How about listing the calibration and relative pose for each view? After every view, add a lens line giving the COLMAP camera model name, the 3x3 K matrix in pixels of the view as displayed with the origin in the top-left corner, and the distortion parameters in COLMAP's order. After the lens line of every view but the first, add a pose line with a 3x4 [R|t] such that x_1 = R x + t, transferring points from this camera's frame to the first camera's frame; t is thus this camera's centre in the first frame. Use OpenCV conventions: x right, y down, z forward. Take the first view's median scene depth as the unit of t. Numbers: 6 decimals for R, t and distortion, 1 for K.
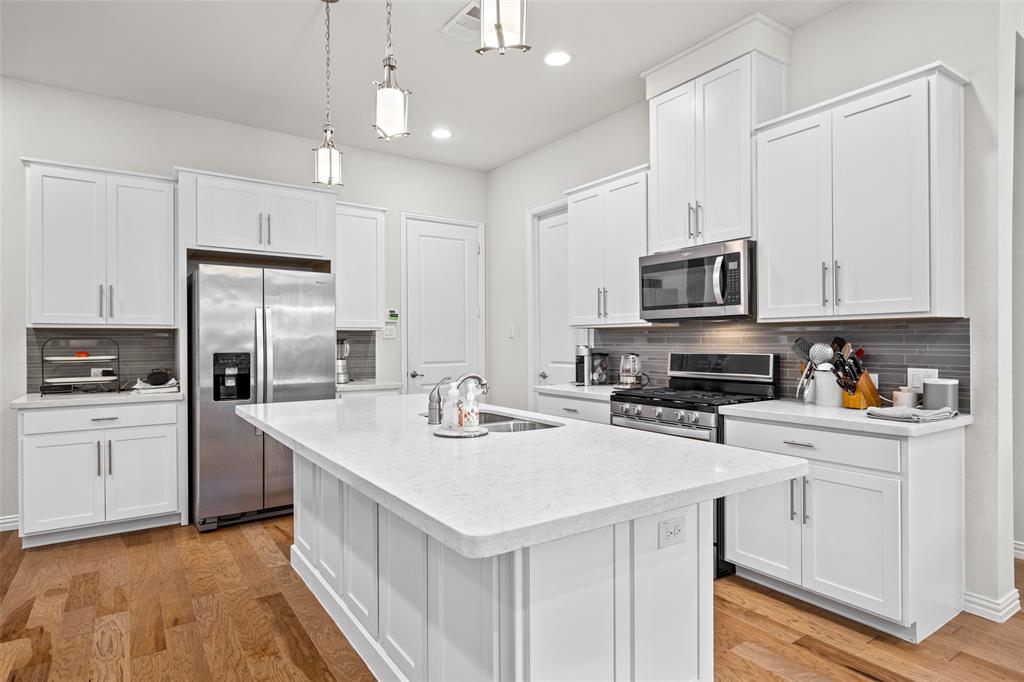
lens RADIAL K [[551.7, 0, 506.8], [0, 551.7, 339.5], [0, 0, 1]] dist [0.003534, -0.001740]
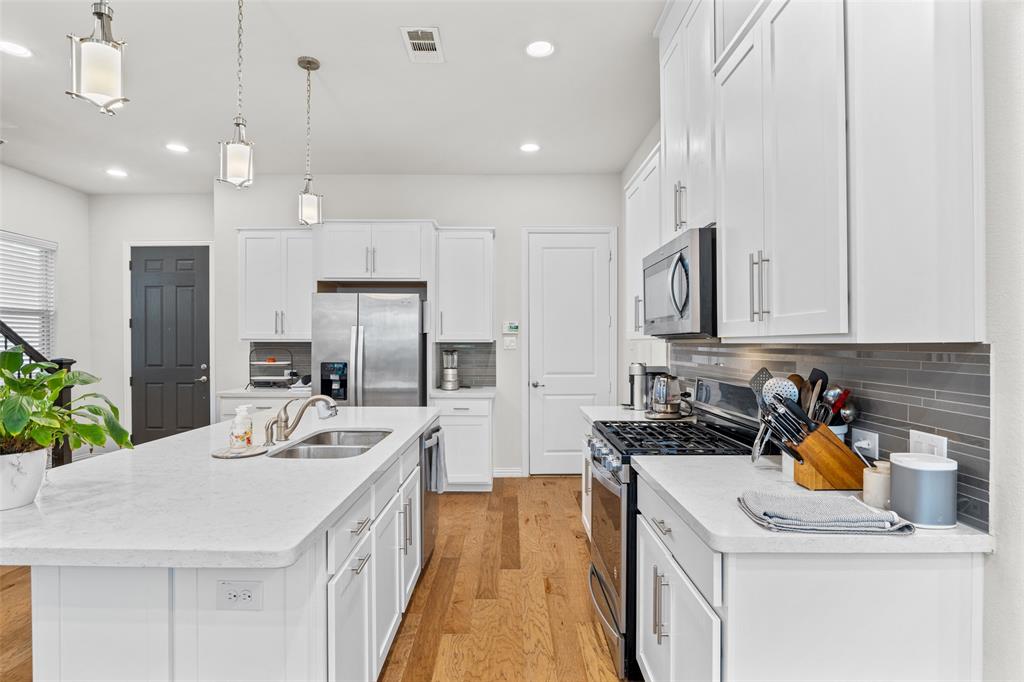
lens RADIAL K [[524.4, 0, 516.1], [0, 524.4, 342.9], [0, 0, 1]] dist [-0.014555, 0.000700]
pose [[0.832131, 0.006018, -0.554547, 0.520632], [-0.003225, 0.999977, 0.006014, -0.029367], [0.554570, -0.003216, 0.832131, 0.253447]]
